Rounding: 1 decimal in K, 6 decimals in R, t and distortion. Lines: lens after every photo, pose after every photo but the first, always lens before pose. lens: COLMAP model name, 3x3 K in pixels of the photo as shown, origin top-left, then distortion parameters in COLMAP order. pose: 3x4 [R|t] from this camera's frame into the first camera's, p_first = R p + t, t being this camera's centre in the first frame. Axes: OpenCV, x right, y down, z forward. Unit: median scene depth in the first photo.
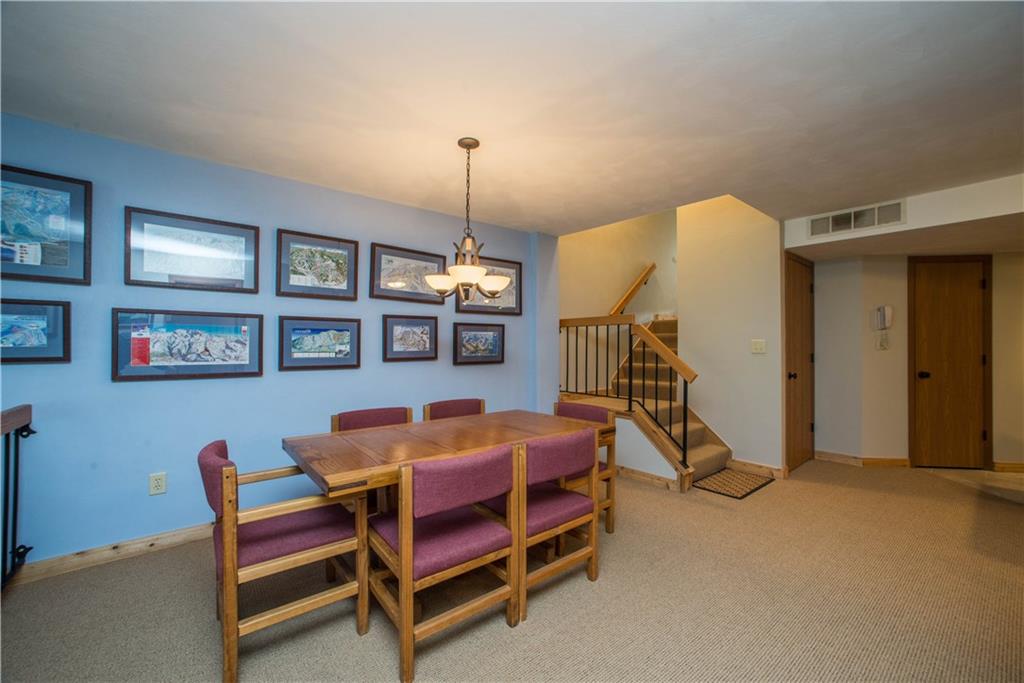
lens RADIAL K [[416.1, 0, 490.0], [0, 416.1, 344.2], [0, 0, 1]] dist [-0.029263, 0.009382]
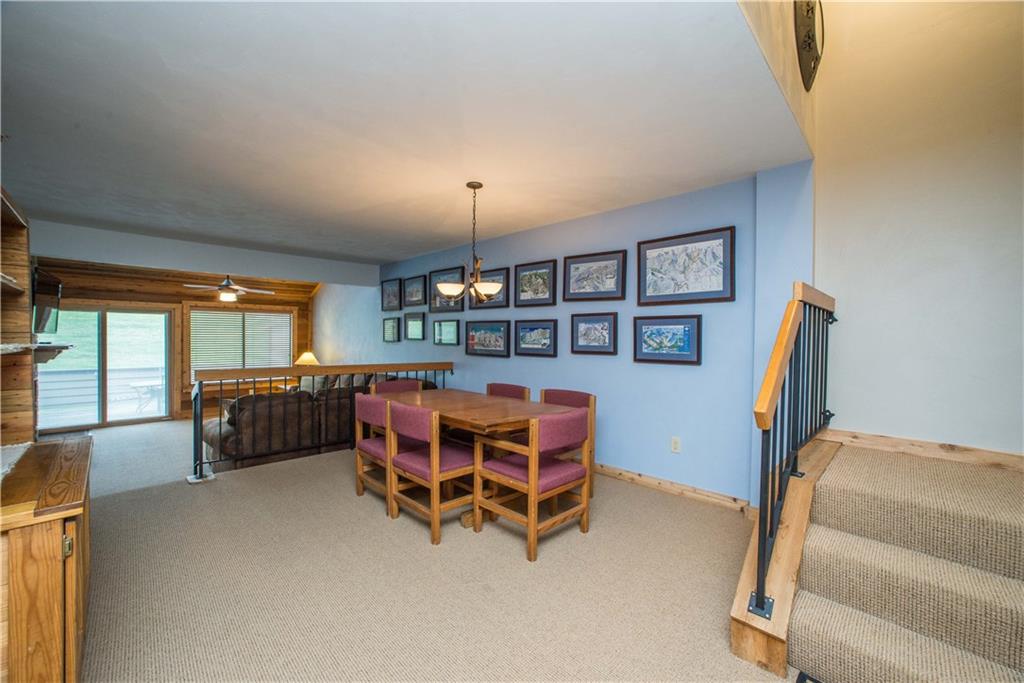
lens RADIAL K [[416.1, 0, 514.2], [0, 416.1, 344.6], [0, 0, 1]] dist [-0.029263, 0.009382]
pose [[0.145856, 0.016888, -0.989162, 0.870331], [-0.008045, 0.999841, 0.015884, -0.001578], [0.989273, 0.005641, 0.145969, 0.630111]]
